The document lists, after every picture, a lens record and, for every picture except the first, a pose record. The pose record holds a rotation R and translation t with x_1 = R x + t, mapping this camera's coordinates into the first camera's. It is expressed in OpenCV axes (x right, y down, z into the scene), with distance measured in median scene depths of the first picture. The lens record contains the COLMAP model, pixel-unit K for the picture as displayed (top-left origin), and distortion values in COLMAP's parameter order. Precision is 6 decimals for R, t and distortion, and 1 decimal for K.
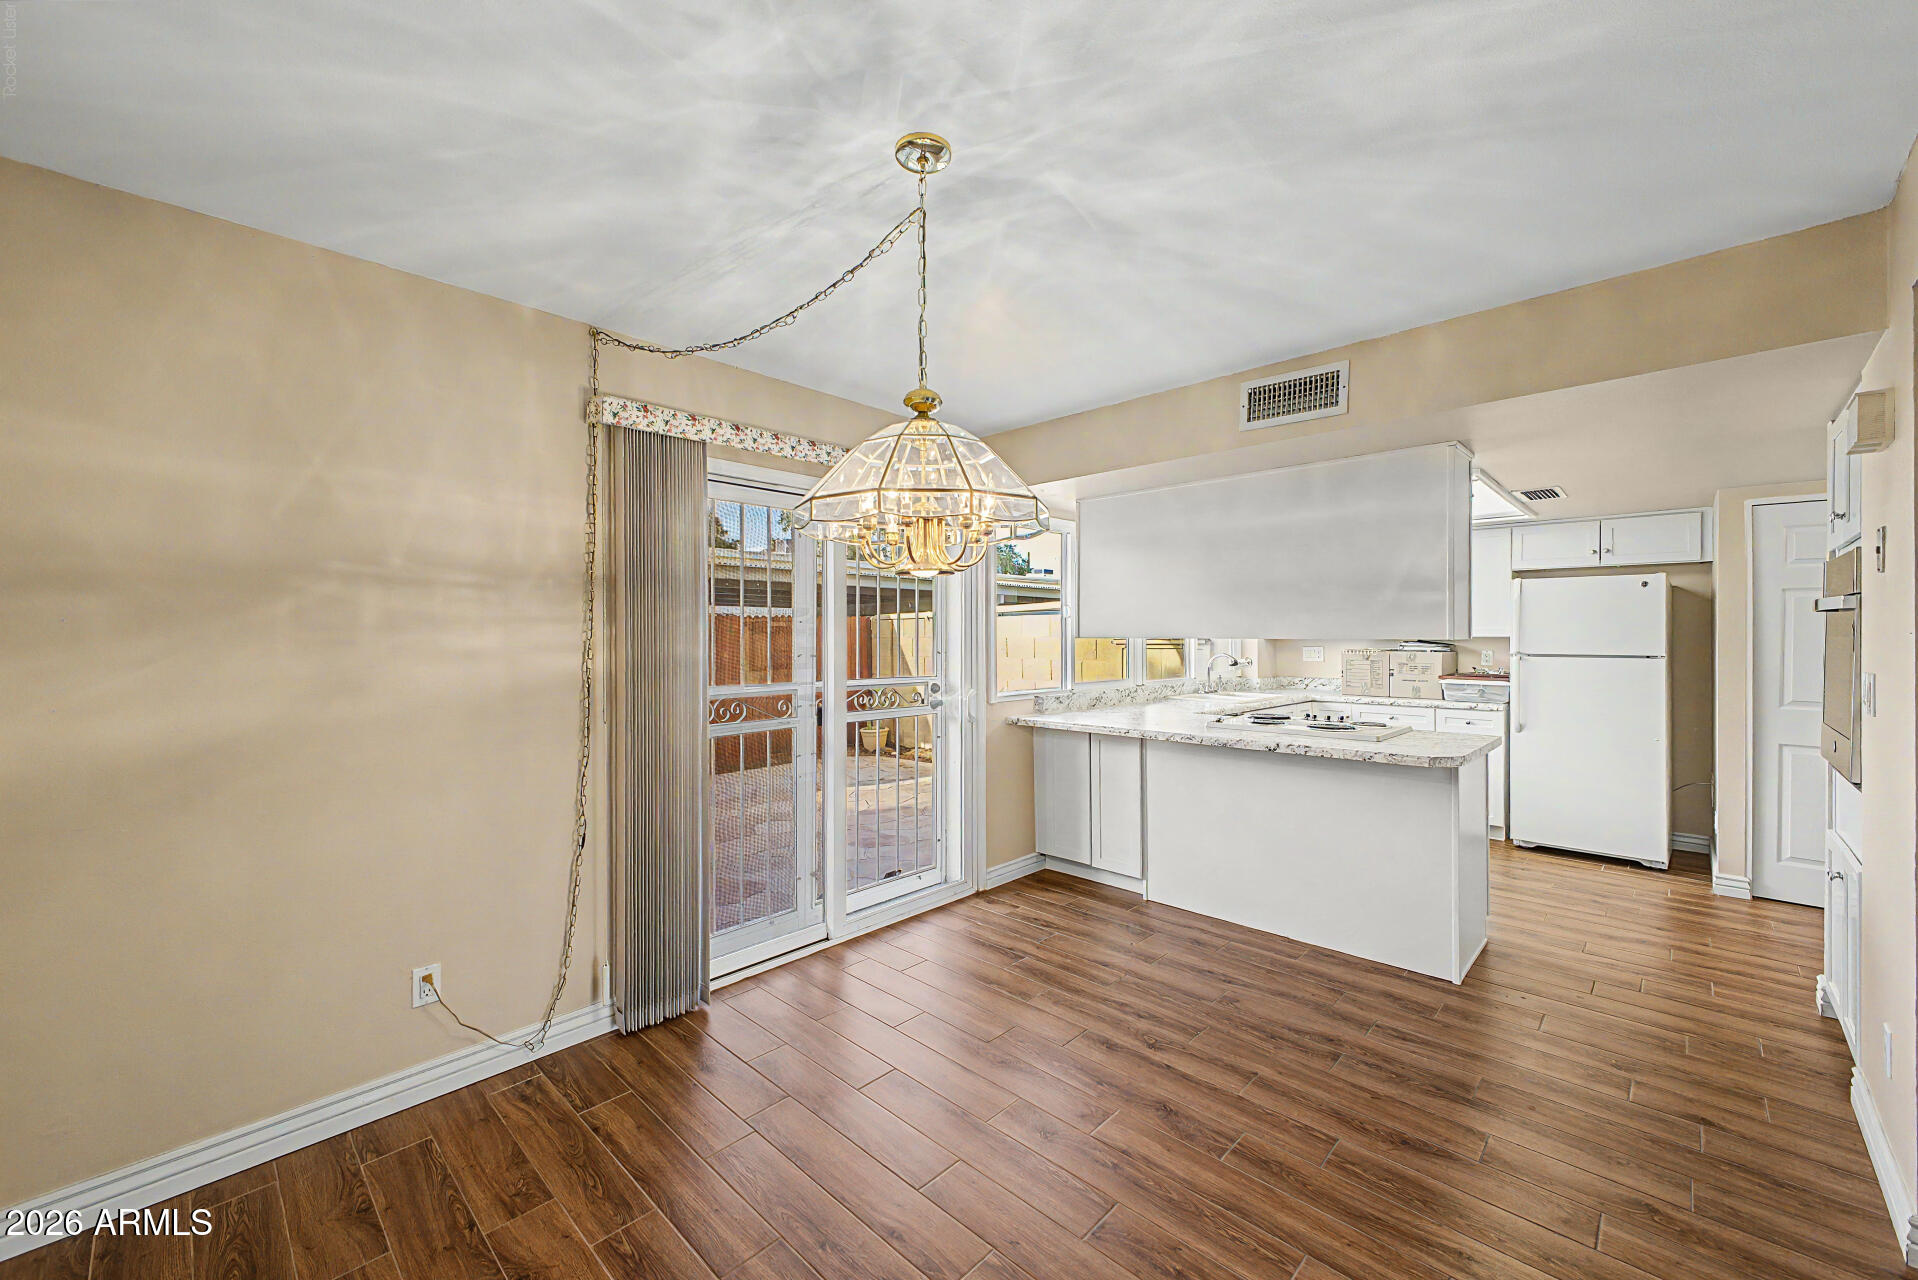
lens RADIAL K [[758.6, 0, 958.4], [0, 758.6, 636.5], [0, 0, 1]] dist [0.025903, -0.010008]
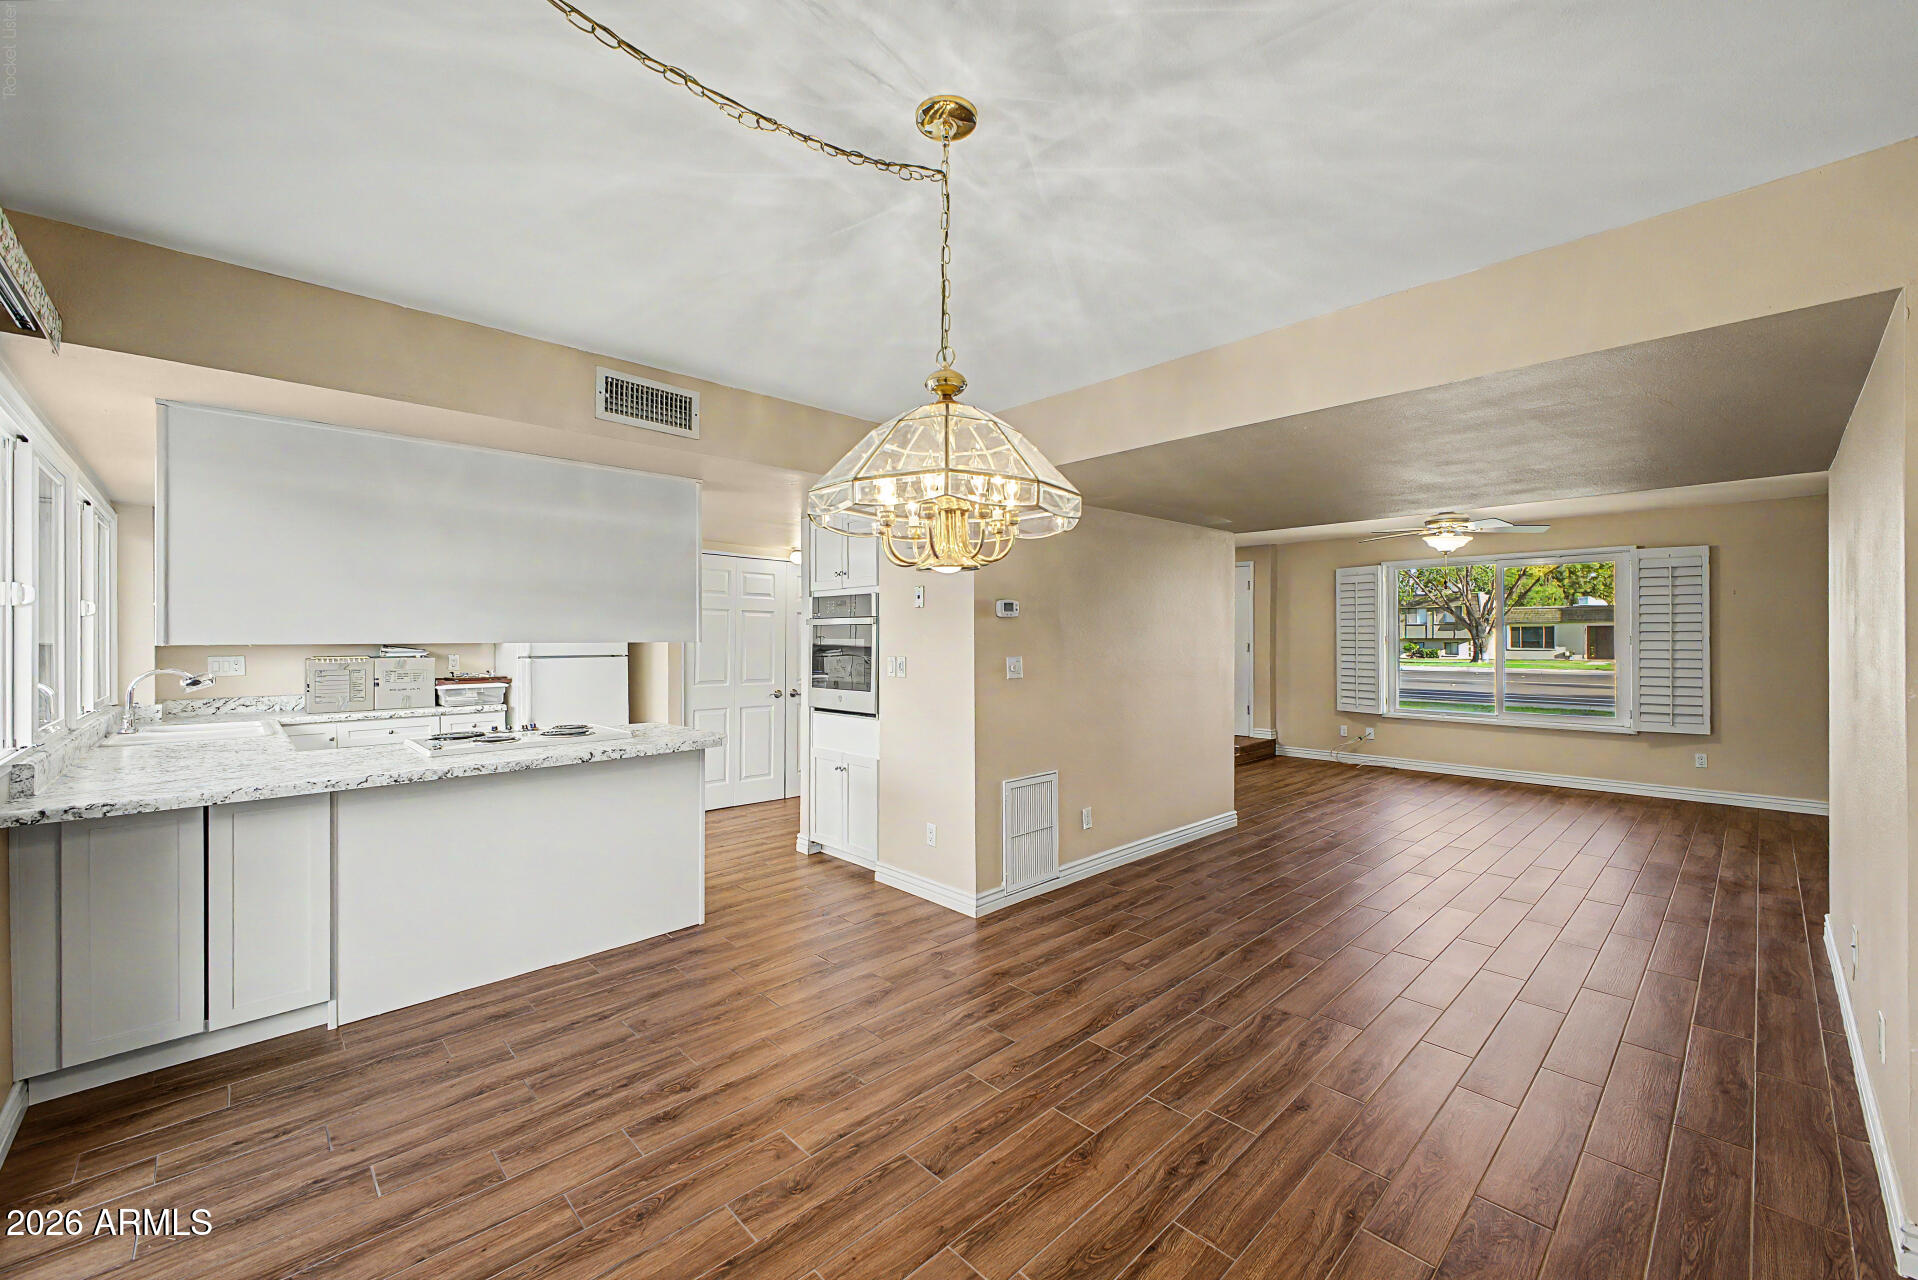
lens RADIAL K [[758.6, 0, 958.4], [0, 758.6, 636.5], [0, 0, 1]] dist [0.025903, -0.010008]
pose [[0.037734, 0.002580, 0.999284, -0.536604], [0.005014, 0.999984, -0.002772, -0.000059], [-0.999275, 0.005115, 0.037720, 0.526212]]
